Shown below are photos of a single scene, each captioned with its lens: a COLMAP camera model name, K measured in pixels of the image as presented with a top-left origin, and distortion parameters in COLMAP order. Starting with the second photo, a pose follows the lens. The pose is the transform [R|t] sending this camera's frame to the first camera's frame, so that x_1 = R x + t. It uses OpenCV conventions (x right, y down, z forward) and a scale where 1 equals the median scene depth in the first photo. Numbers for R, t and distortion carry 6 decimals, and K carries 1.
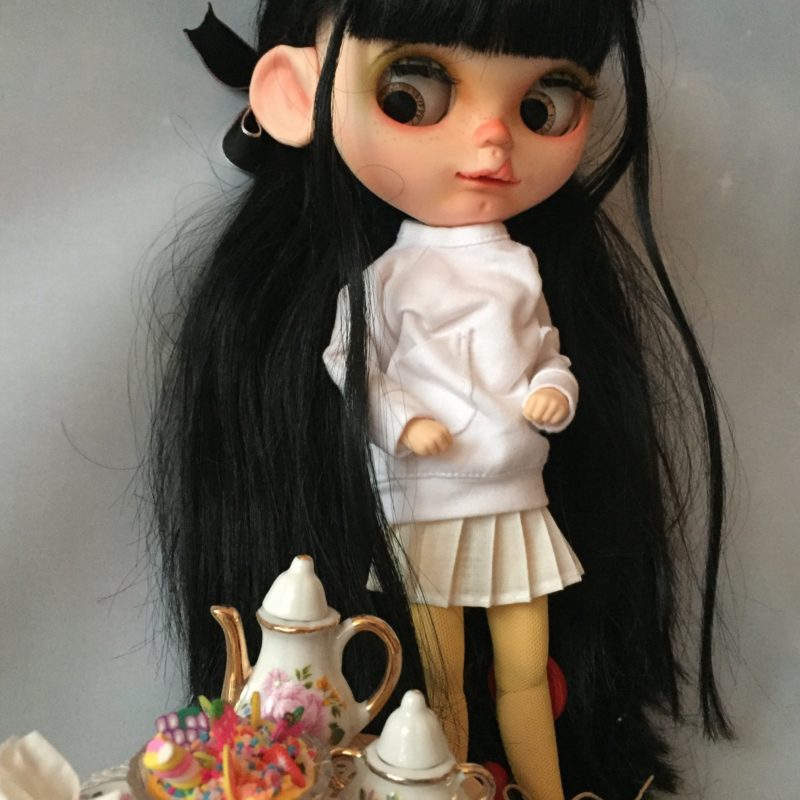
lens RADIAL K [[957.0, 0, 400.1], [0, 957.0, 388.7], [0, 0, 1]] dist [0.049393, 0.020001]
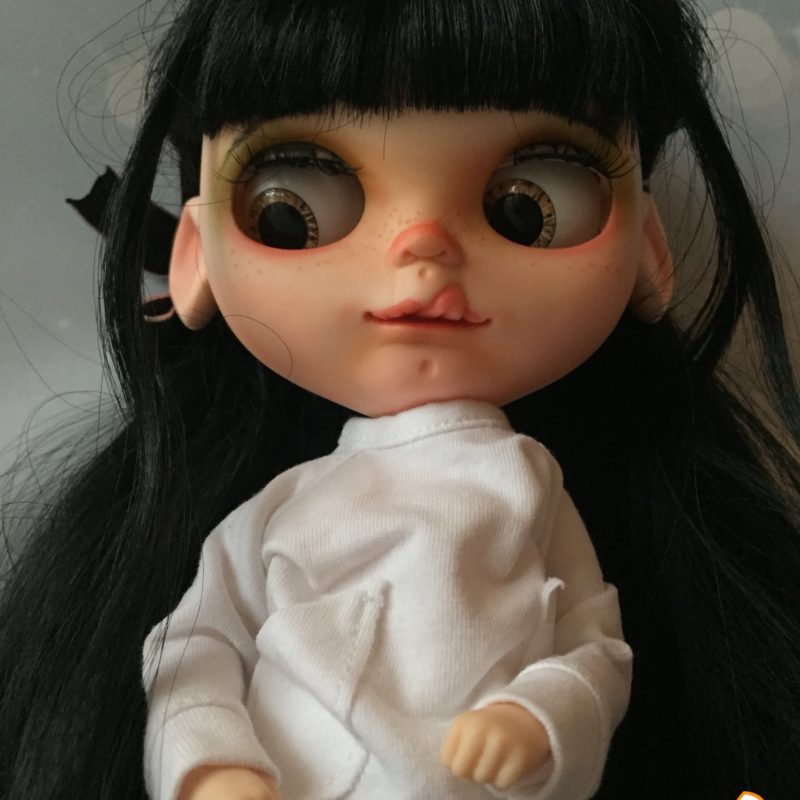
lens RADIAL K [[957.0, 0, 400.1], [0, 957.0, 388.7], [0, 0, 1]] dist [0.049393, 0.020001]
pose [[0.937366, -0.102511, -0.332922, 0.267206], [-0.009604, 0.947751, -0.318866, 0.004151], [0.348214, 0.302092, 0.887405, 0.501265]]
